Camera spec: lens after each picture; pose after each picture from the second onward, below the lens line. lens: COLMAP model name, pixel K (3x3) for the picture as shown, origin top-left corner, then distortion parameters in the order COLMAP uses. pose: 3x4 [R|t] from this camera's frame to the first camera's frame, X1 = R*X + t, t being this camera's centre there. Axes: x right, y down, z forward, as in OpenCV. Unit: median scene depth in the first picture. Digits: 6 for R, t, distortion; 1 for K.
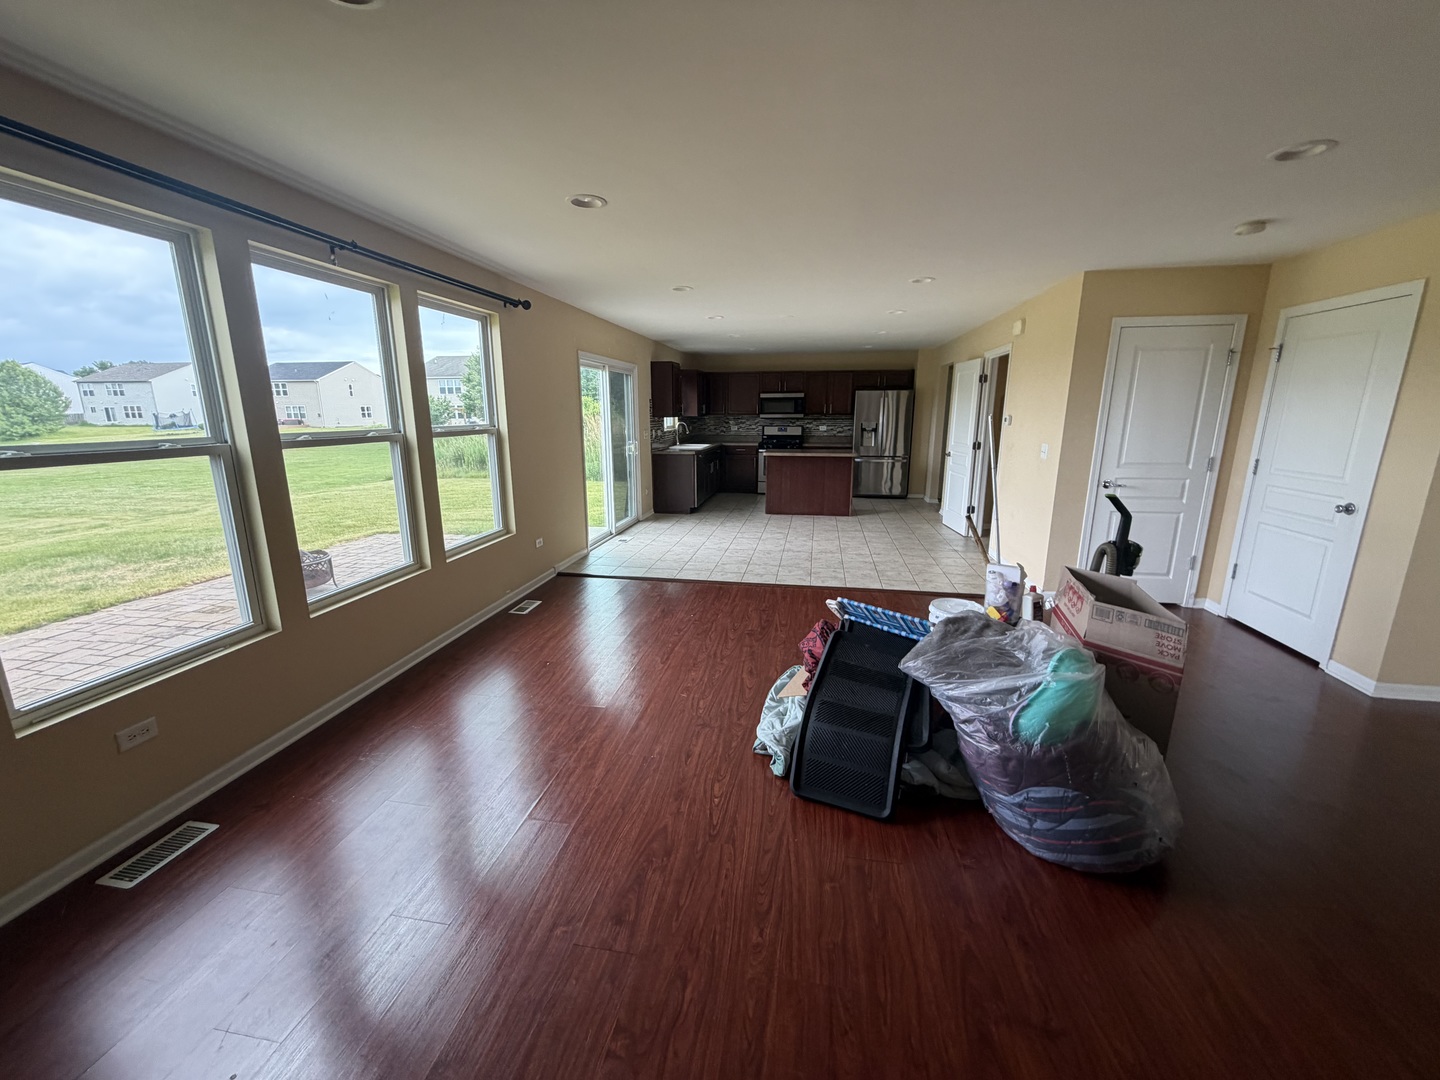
lens RADIAL K [[576.1, 0, 720.0], [0, 576.1, 540.0], [0, 0, 1]] dist [0.003261, 0.000178]
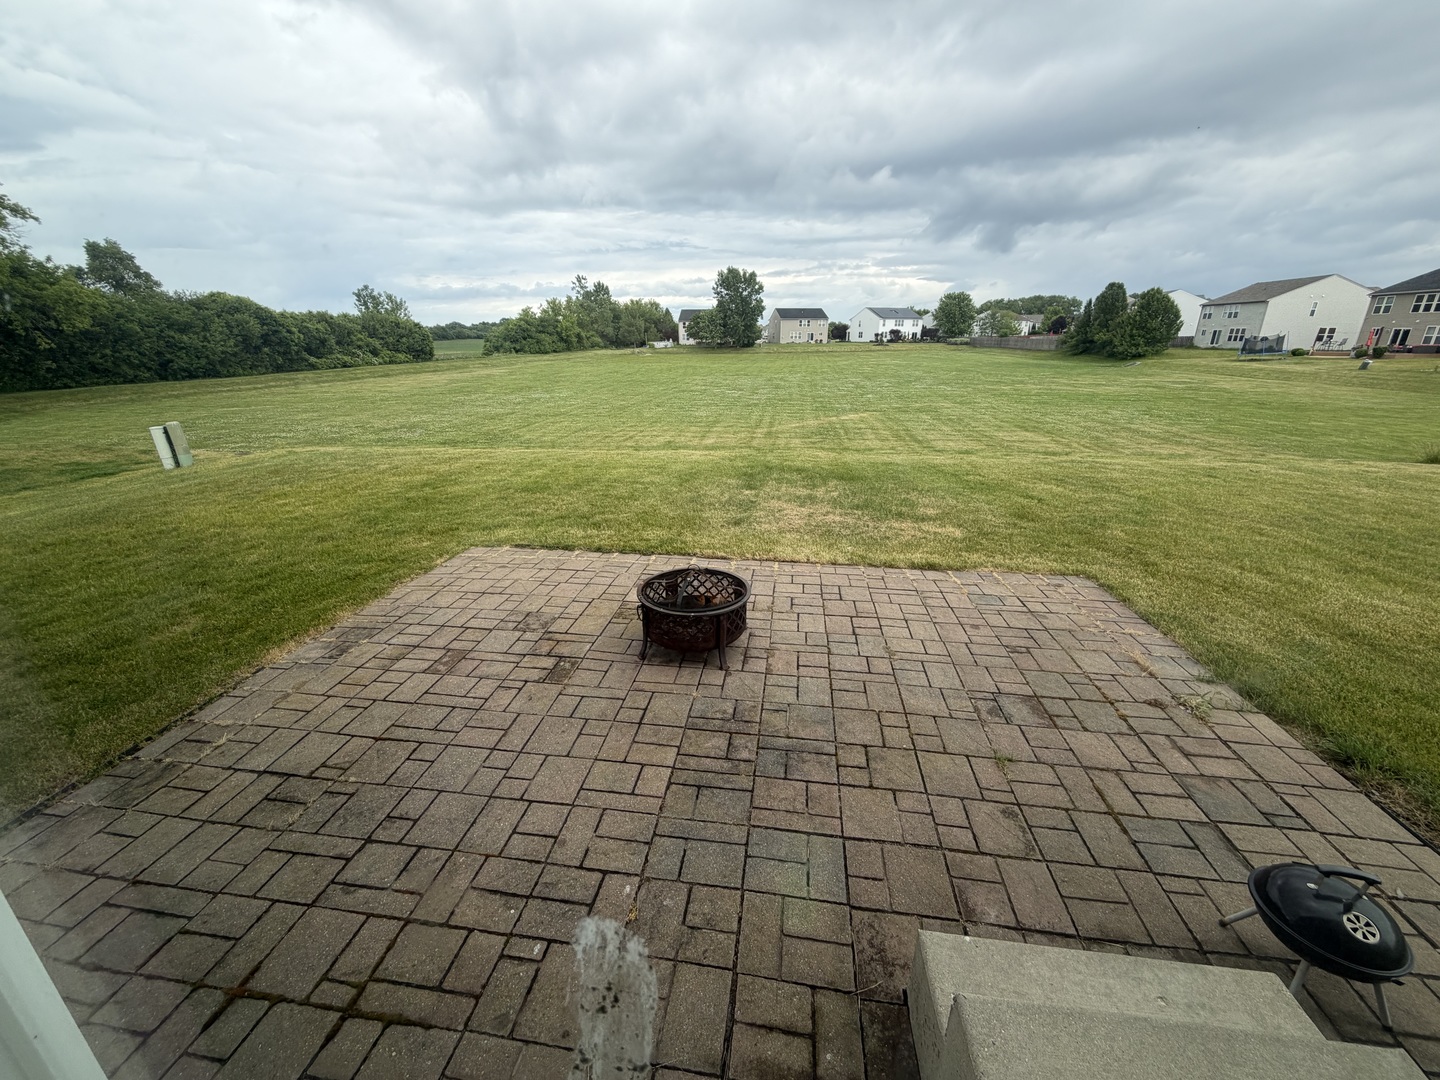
lens RADIAL K [[576.1, 0, 720.0], [0, 576.1, 540.0], [0, 0, 1]] dist [0.003261, 0.000178]
pose [[0.053910, 0.336777, -0.940040, -0.155310], [-0.219459, 0.922387, 0.317867, -0.154485], [0.974131, 0.189165, 0.123634, 0.715126]]
